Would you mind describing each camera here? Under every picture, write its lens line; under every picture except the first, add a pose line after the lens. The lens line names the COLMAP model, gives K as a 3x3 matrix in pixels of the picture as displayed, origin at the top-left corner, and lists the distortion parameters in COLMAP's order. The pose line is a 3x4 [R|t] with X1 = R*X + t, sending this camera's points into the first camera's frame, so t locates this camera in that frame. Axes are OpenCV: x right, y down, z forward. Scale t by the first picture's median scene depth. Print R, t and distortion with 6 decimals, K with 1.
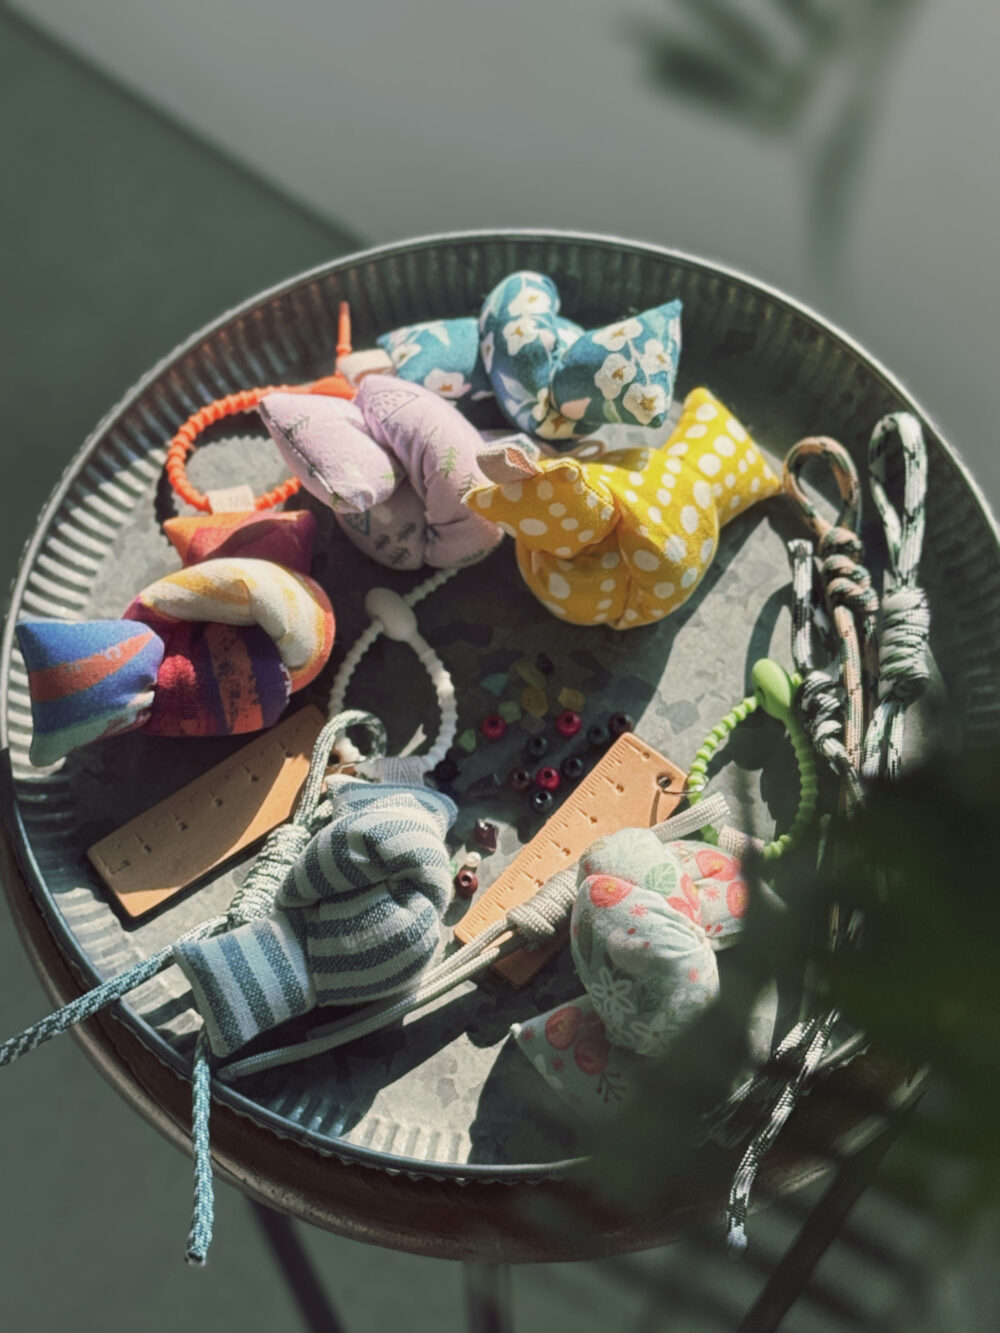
lens RADIAL K [[3087.9, 0, 505.7], [0, 3087.9, 666.1], [0, 0, 1]] dist [-0.032441, 0.000000]
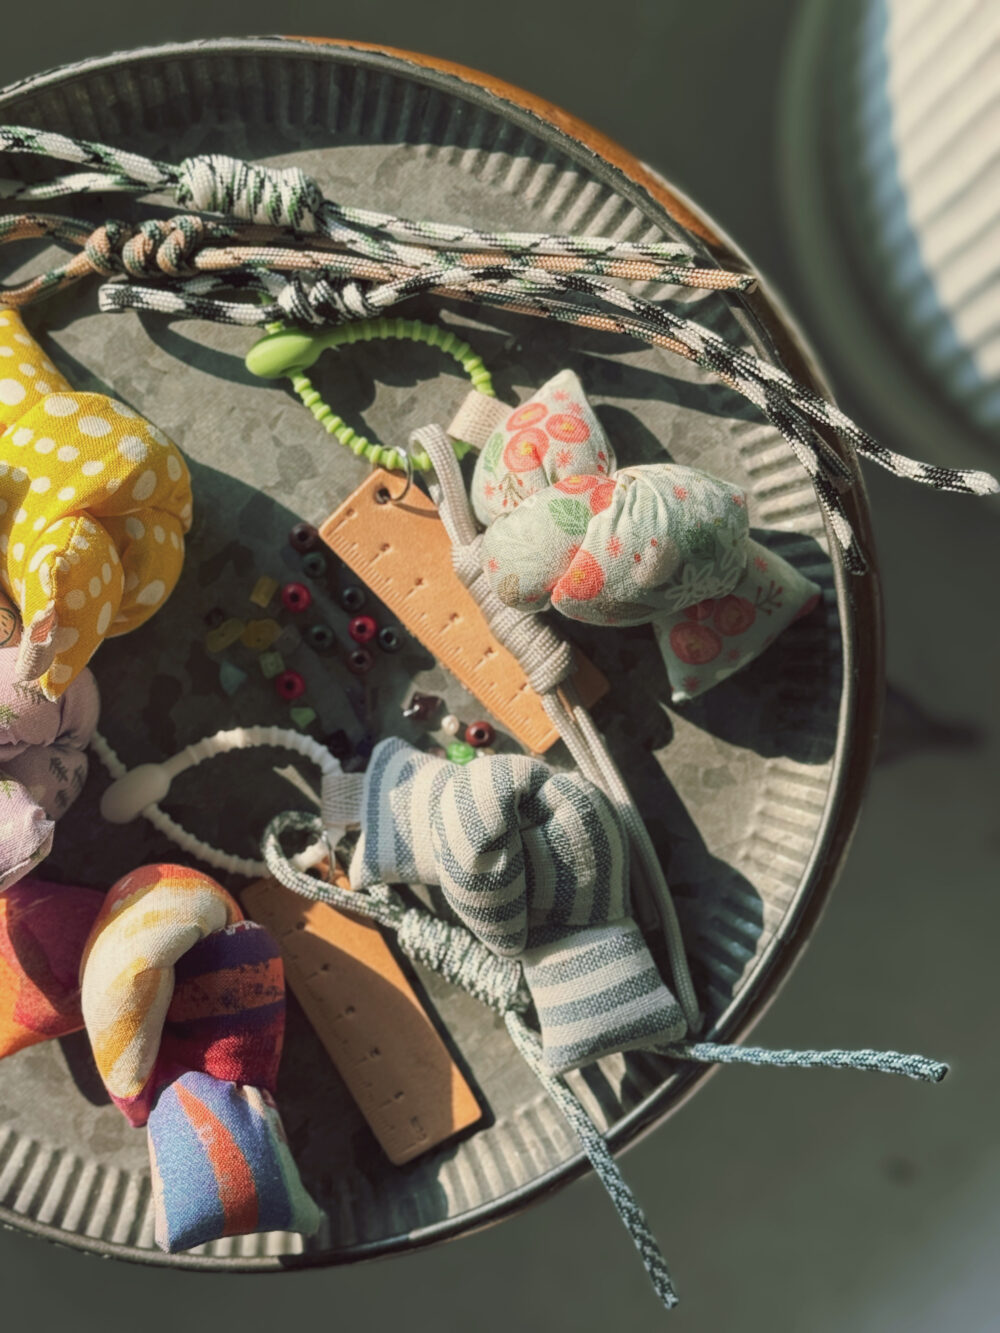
lens RADIAL K [[2648.7, 0, 499.4], [0, 2648.7, 678.5], [0, 0, 1]] dist [0.026810, 0.000000]
pose [[0.095084, -0.995387, 0.012807, -0.005907], [0.898354, 0.091343, 0.429671, -0.247514], [-0.428859, -0.029350, 0.902895, 0.316972]]
